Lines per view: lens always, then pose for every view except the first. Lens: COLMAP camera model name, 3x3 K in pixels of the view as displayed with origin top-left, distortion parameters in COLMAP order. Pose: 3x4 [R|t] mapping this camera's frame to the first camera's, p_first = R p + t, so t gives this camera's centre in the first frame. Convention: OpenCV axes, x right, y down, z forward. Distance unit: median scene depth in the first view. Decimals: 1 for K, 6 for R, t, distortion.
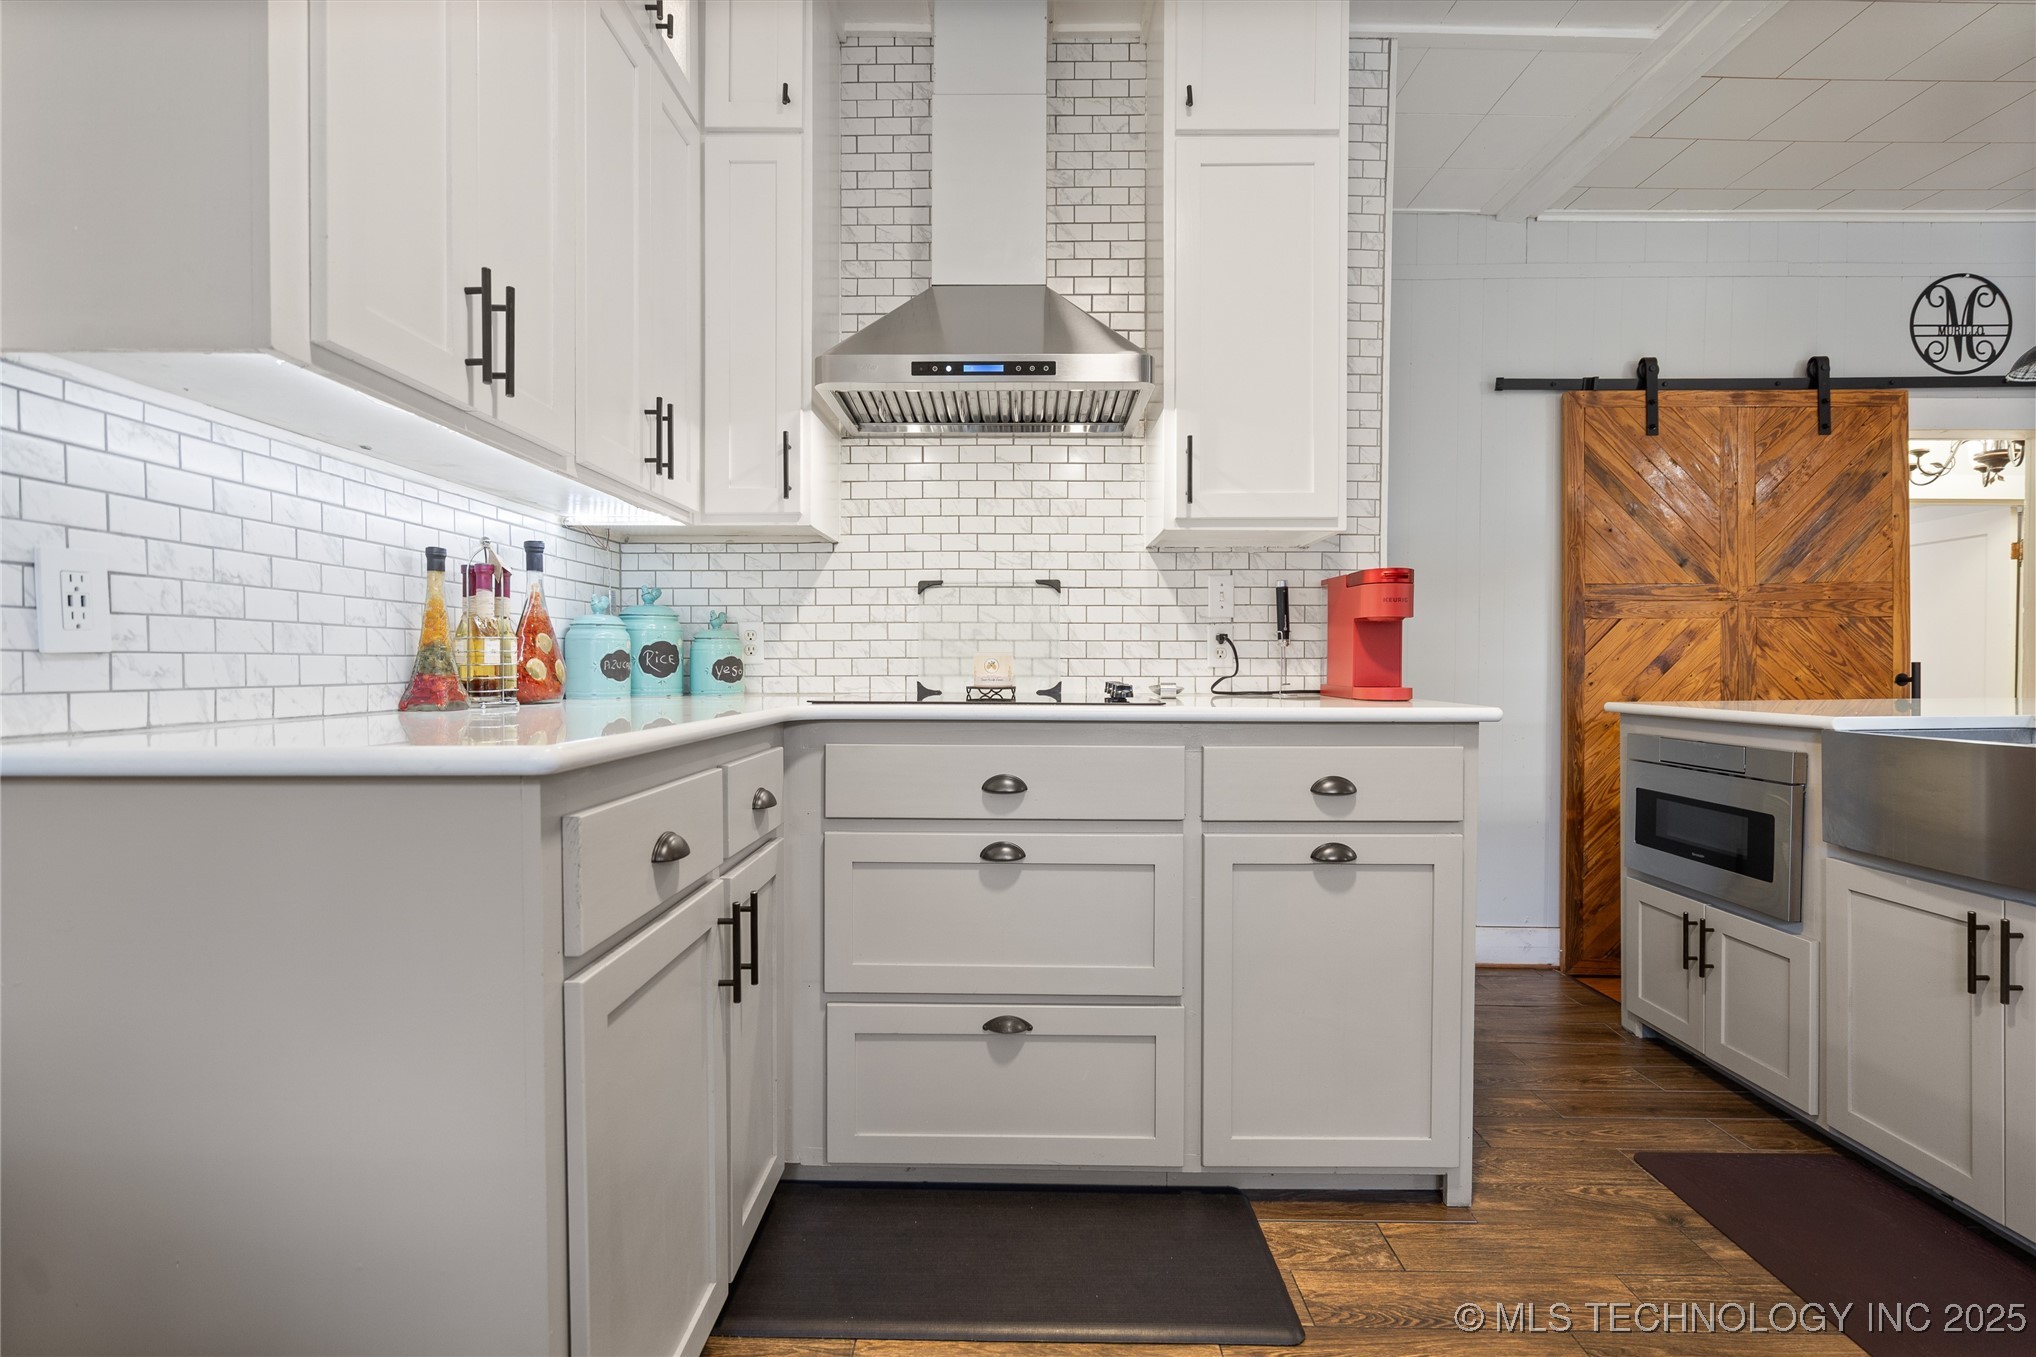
lens RADIAL K [[942.5, 0, 1025.2], [0, 942.5, 678.5], [0, 0, 1]] dist [-0.007166, 0.005324]
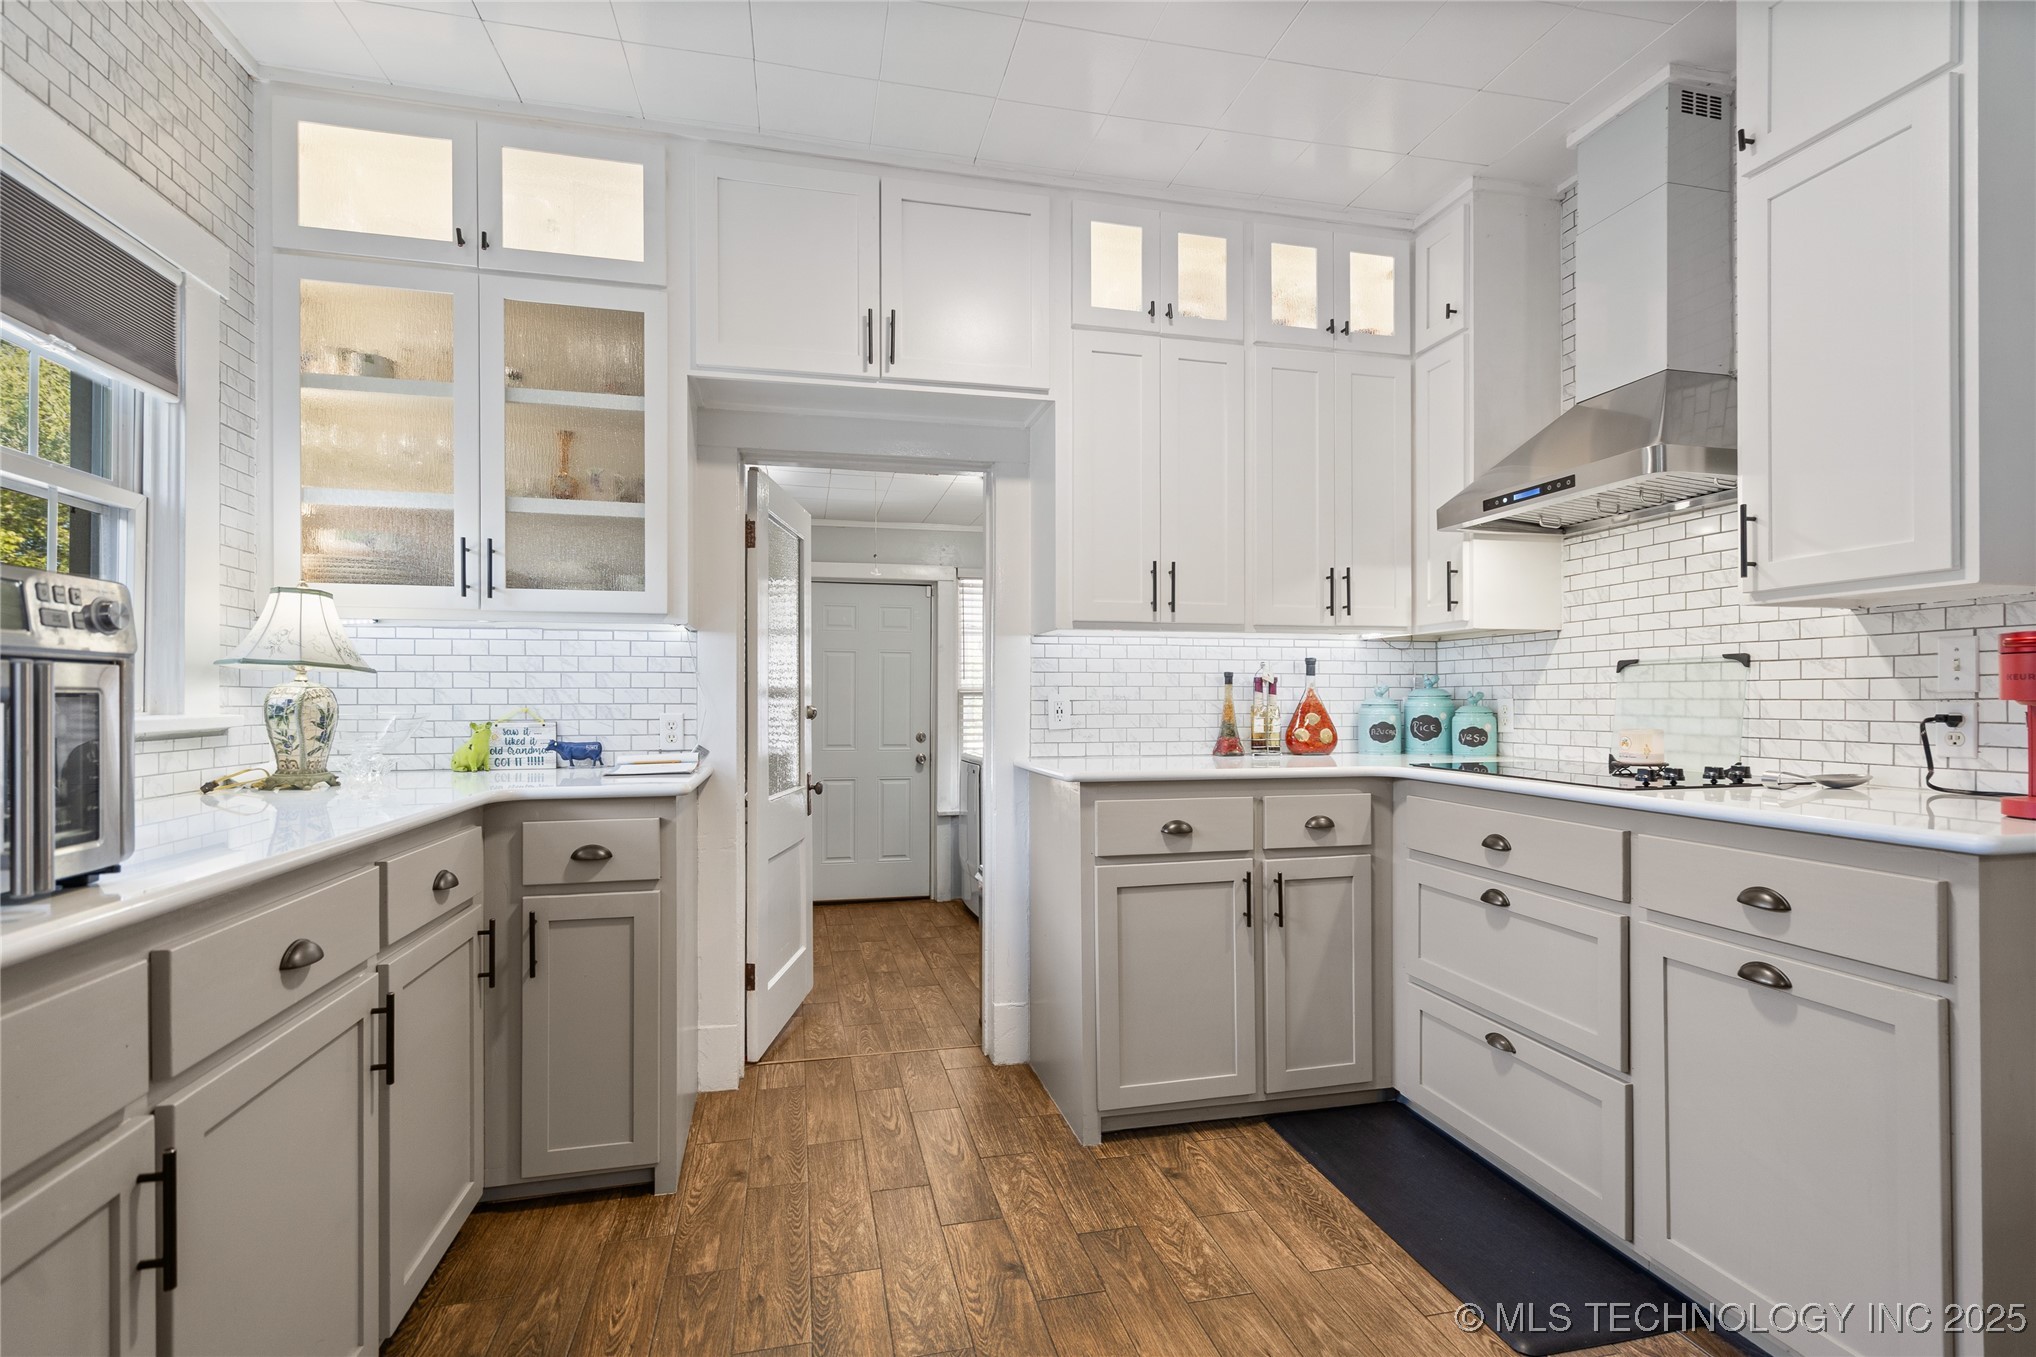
lens RADIAL K [[942.5, 0, 1014.9], [0, 942.5, 699.5], [0, 0, 1]] dist [-0.007166, 0.005324]
pose [[0.229129, -0.000238, -0.973396, 0.753625], [-0.012481, 0.999917, -0.003182, -0.045573], [0.973316, 0.012879, 0.229107, 0.080108]]
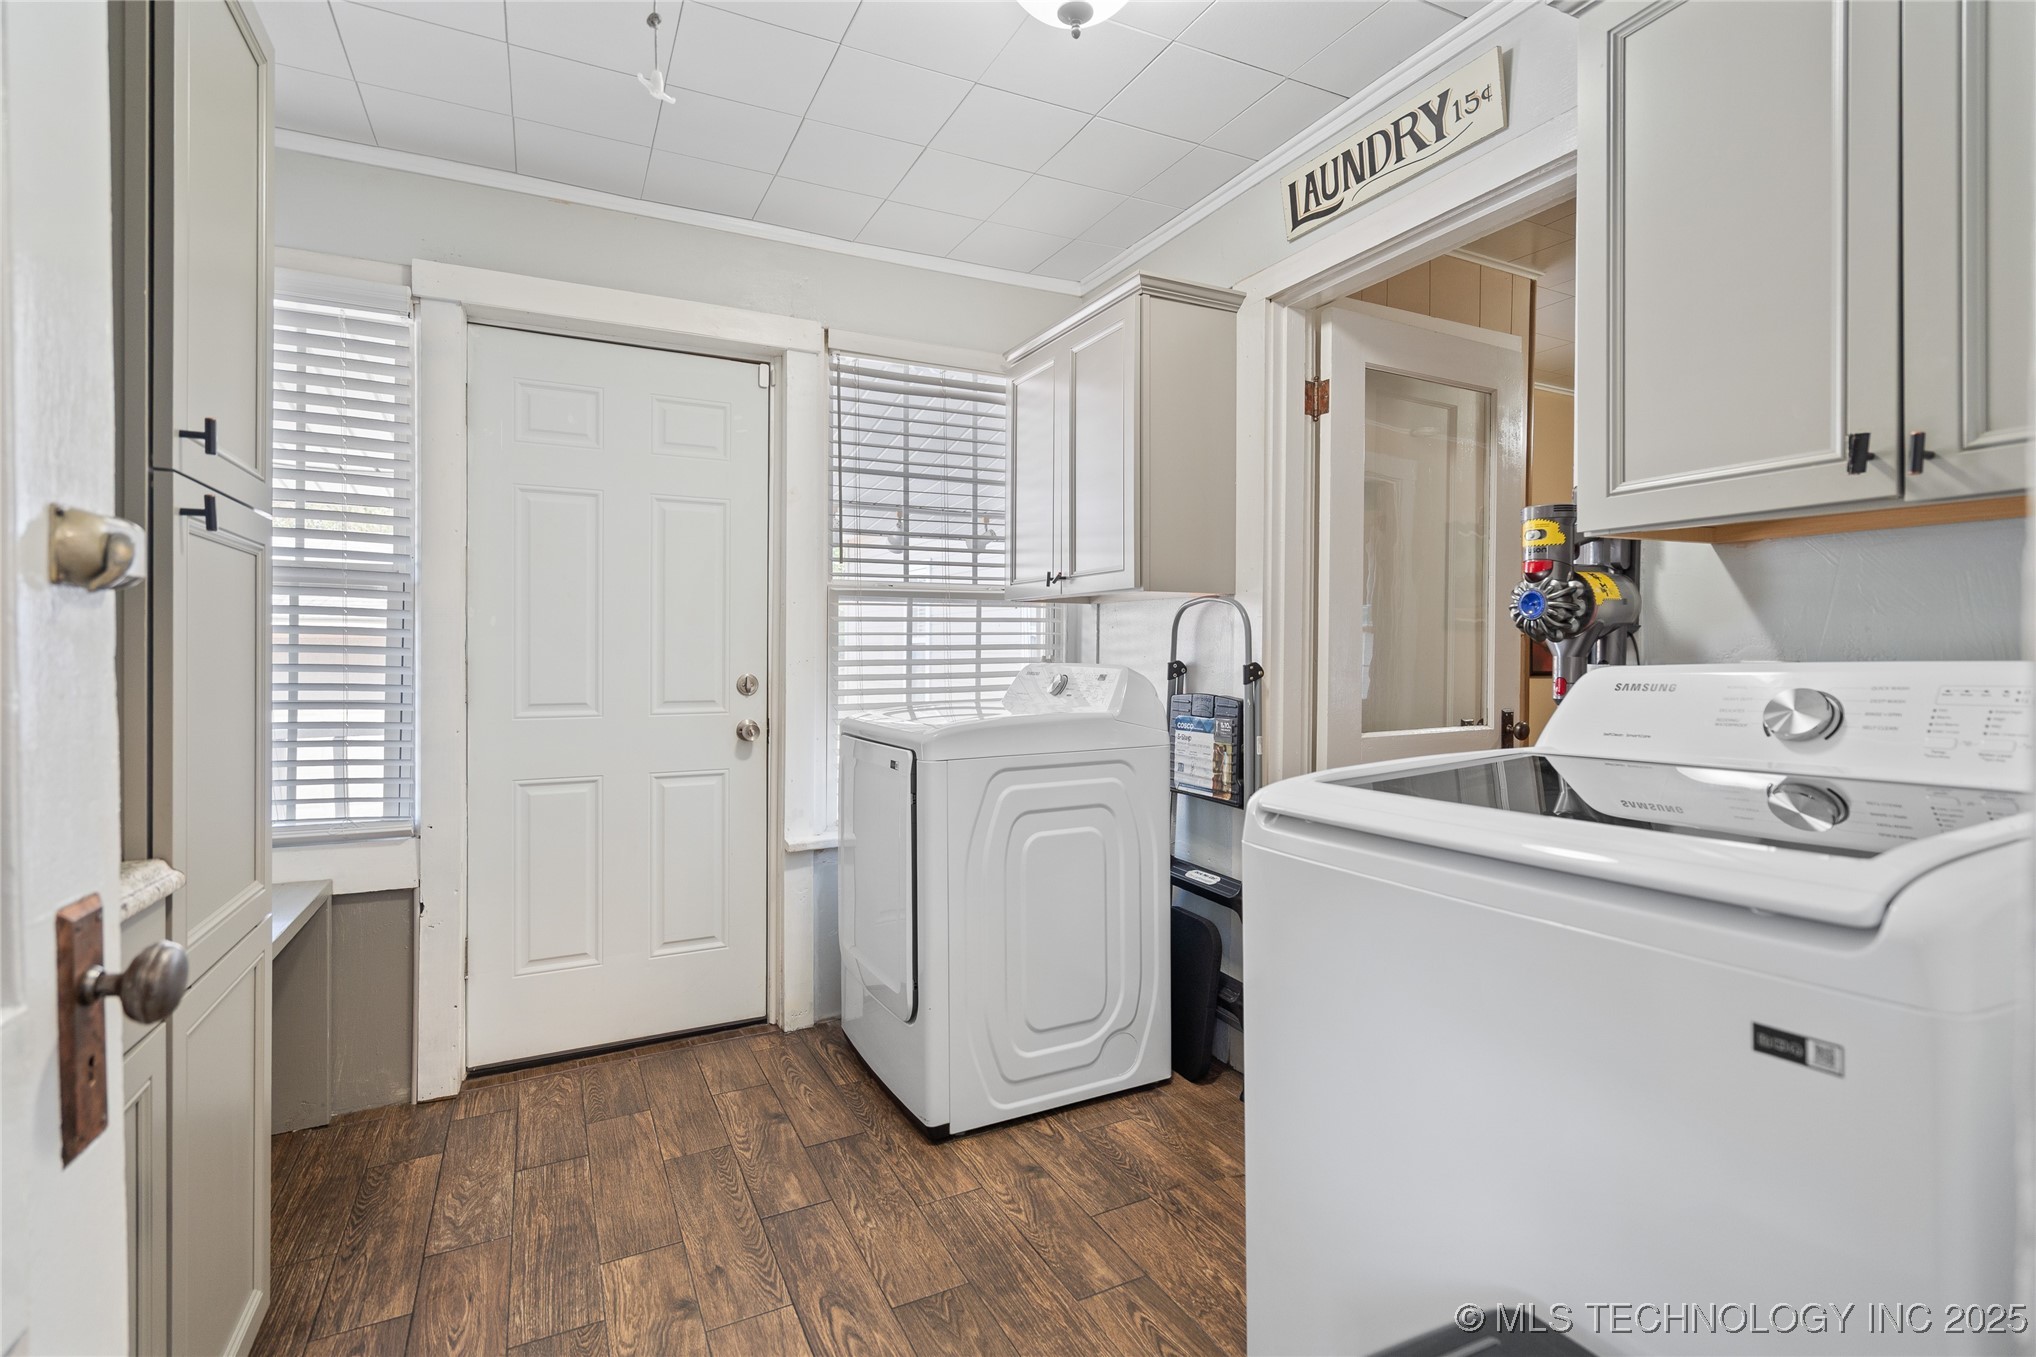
lens RADIAL K [[942.5, 0, 1018.1], [0, 942.5, 647.2], [0, 0, 1]] dist [-0.007166, 0.005324]
pose [[0.452519, -0.002251, -0.891752, -0.431084], [-0.009922, 0.999922, -0.007559, 0.003957], [0.891699, 0.012269, 0.452462, 0.171400]]
